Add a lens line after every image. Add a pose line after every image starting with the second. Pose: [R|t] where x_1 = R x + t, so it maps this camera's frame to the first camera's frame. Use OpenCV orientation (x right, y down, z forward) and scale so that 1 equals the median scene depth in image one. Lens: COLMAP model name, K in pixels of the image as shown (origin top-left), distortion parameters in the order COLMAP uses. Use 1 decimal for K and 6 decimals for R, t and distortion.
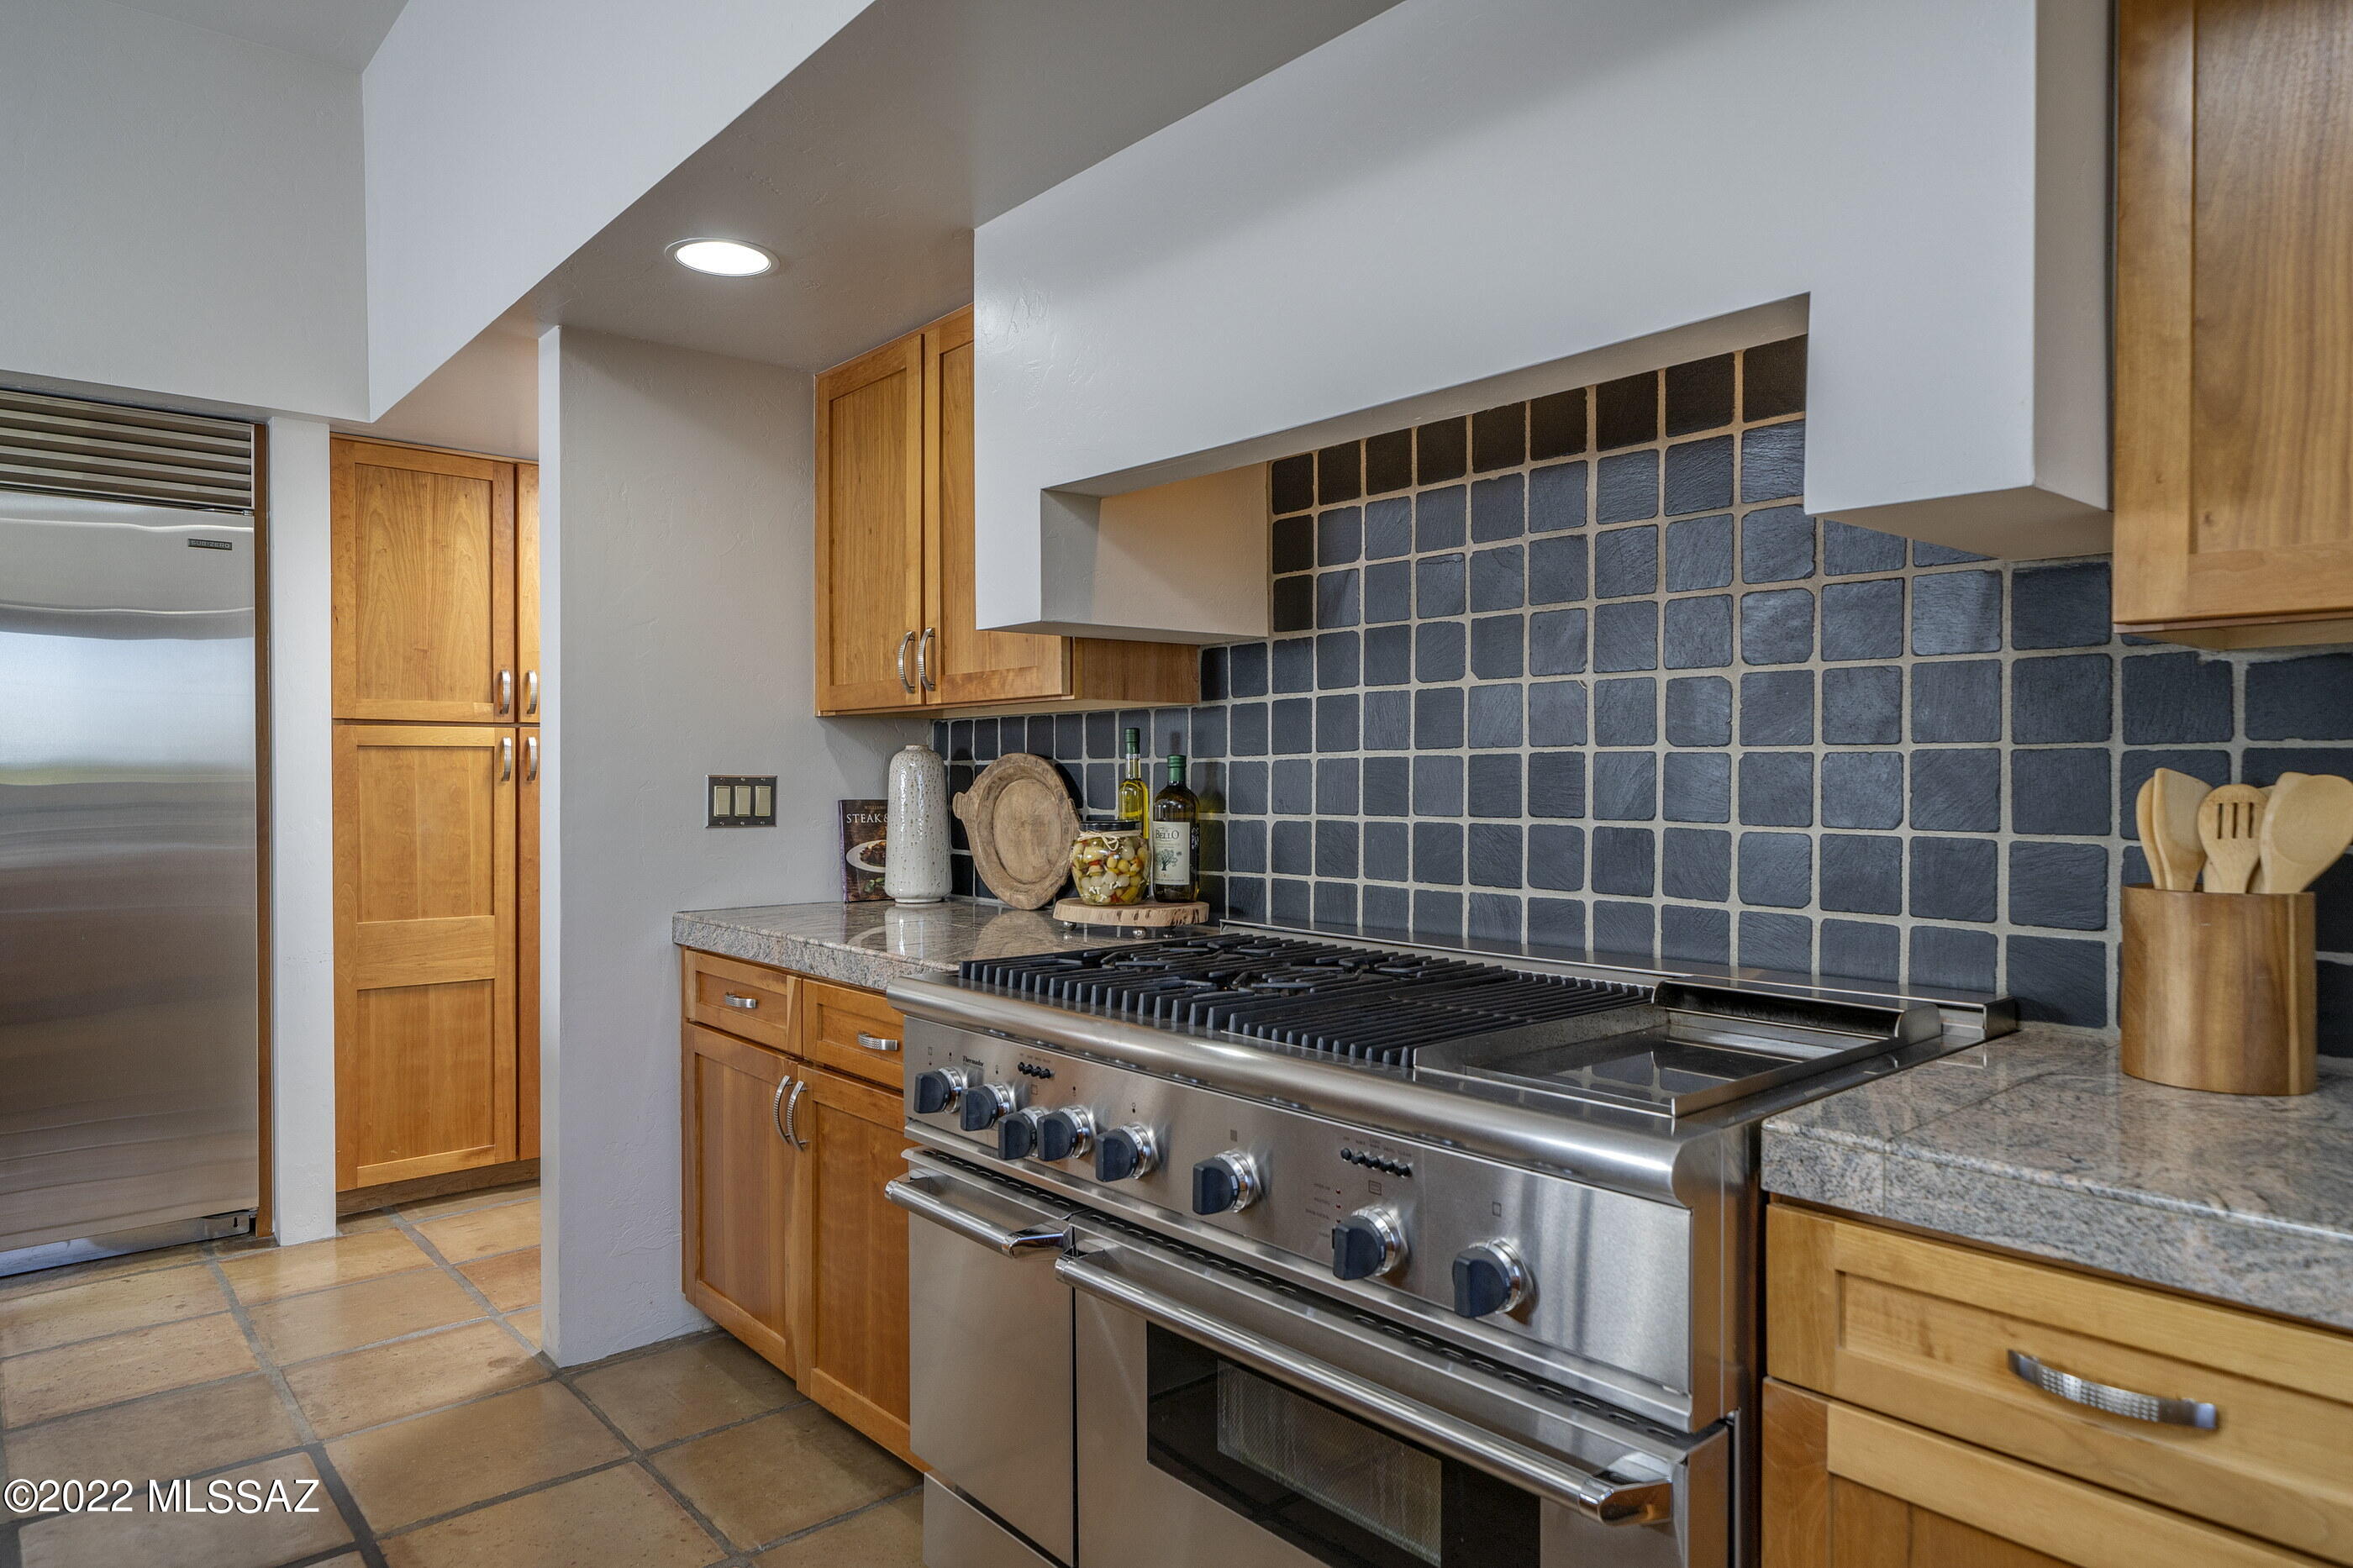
lens RADIAL K [[1392.9, 0, 1173.0], [0, 1392.9, 781.6], [0, 0, 1]] dist [0.035219, 0.000682]
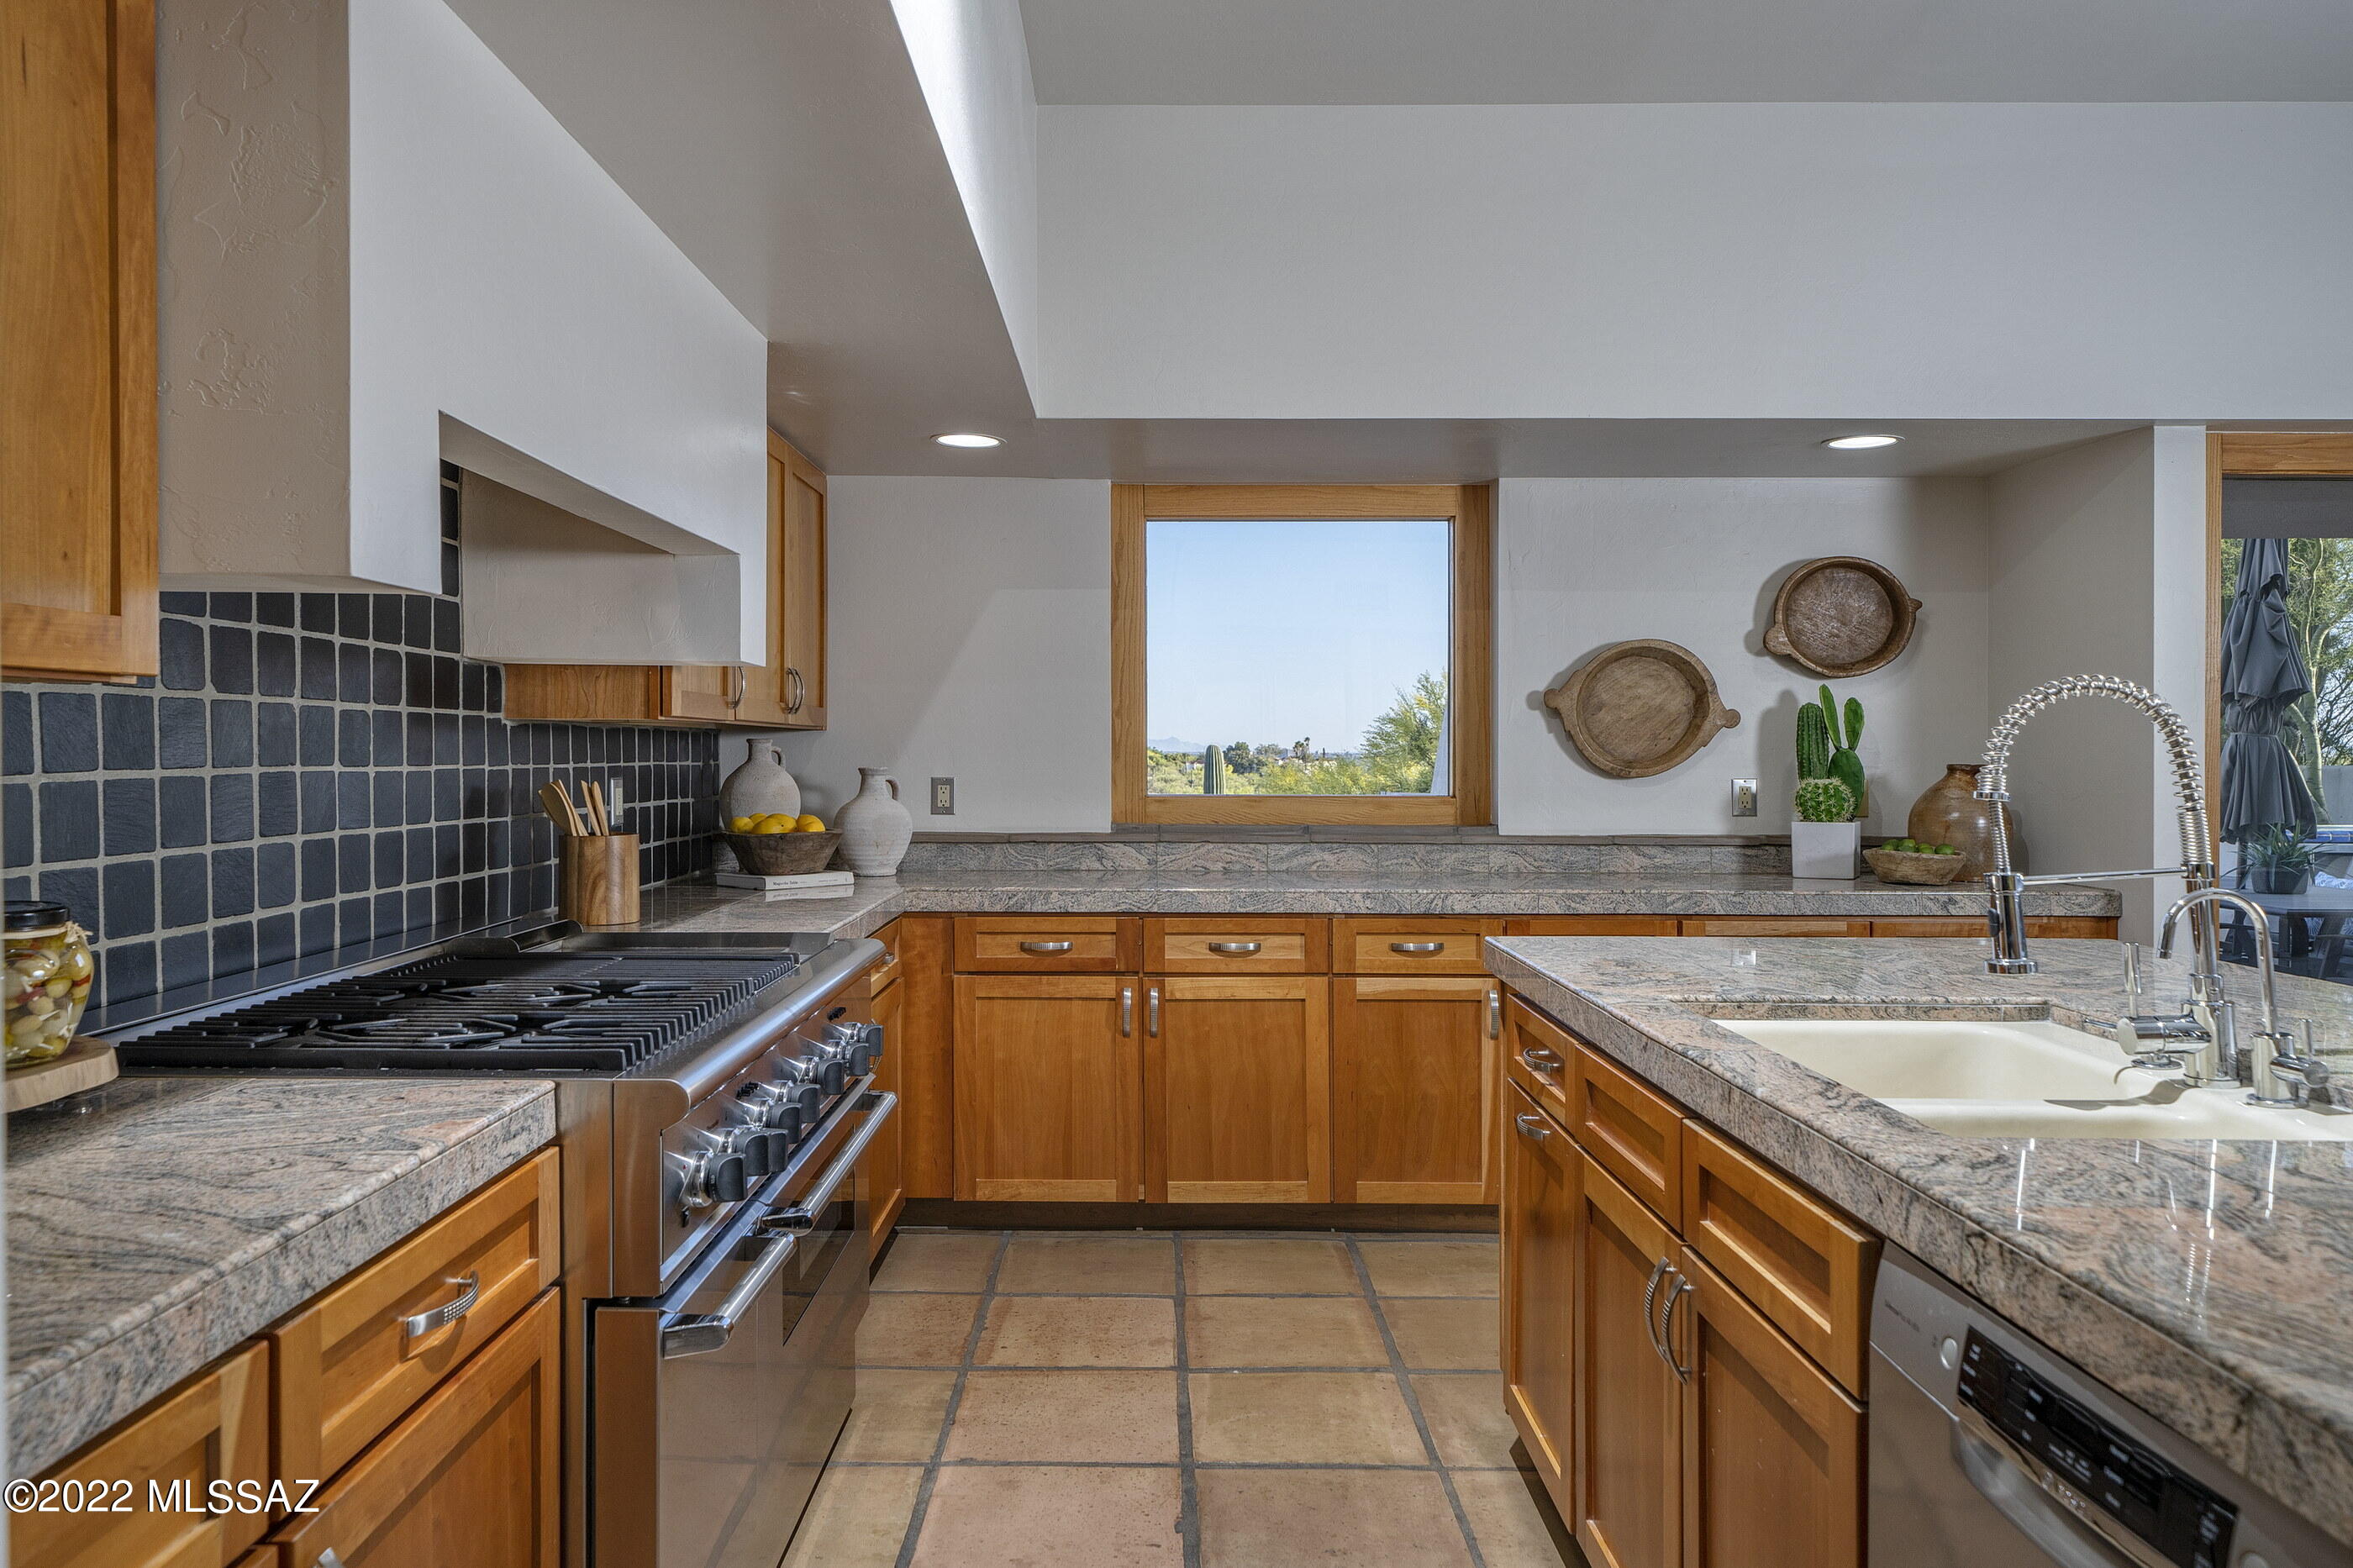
lens RADIAL K [[1419.3, 0, 1178.7], [0, 1419.3, 773.7], [0, 0, 1]] dist [-0.001112, -0.000067]
pose [[-0.763439, -0.007963, 0.645831, -0.921582], [0.006191, 0.999788, 0.019646, -0.036815], [-0.645851, 0.018997, -0.763227, 1.397240]]
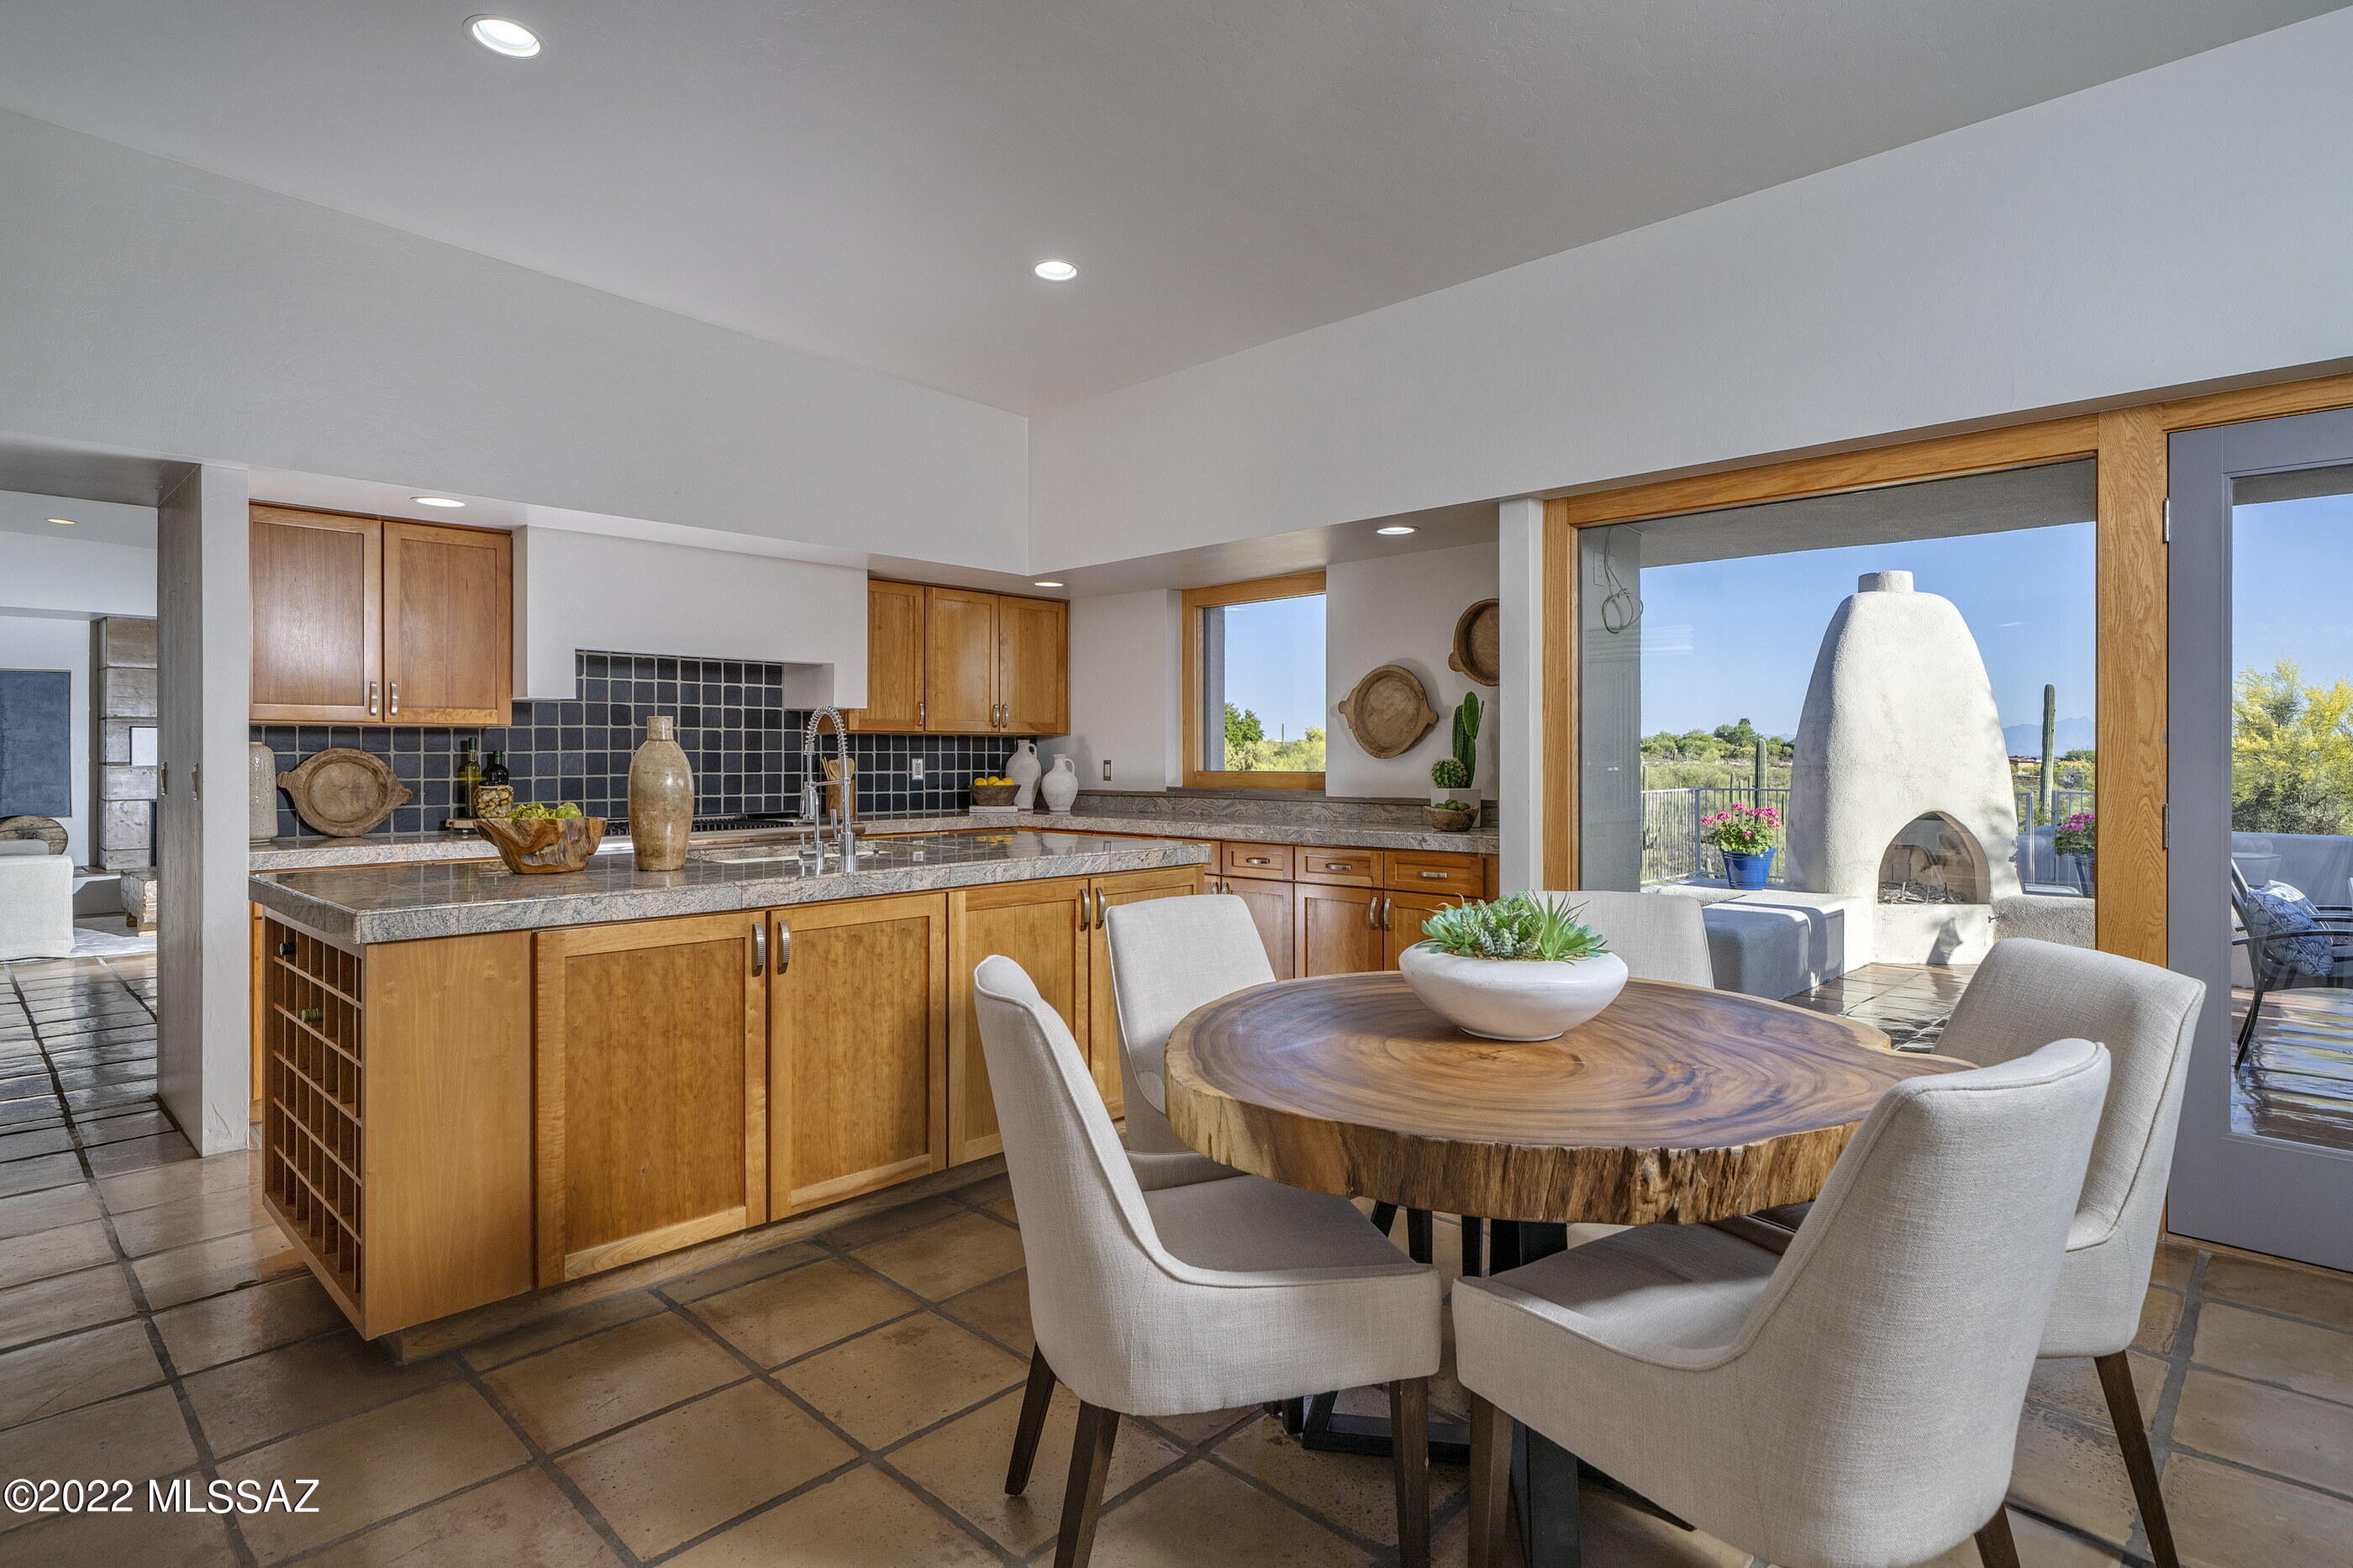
lens RADIAL K [[1228.2, 0, 1174.5], [0, 1228.2, 770.7], [0, 0, 1]] dist [-0.000995, -0.000013]
pose [[-0.123666, -0.009274, 0.992281, -2.608406], [0.010959, 0.999883, 0.010711, 0.004842], [-0.992263, 0.012199, -0.123549, 0.230305]]
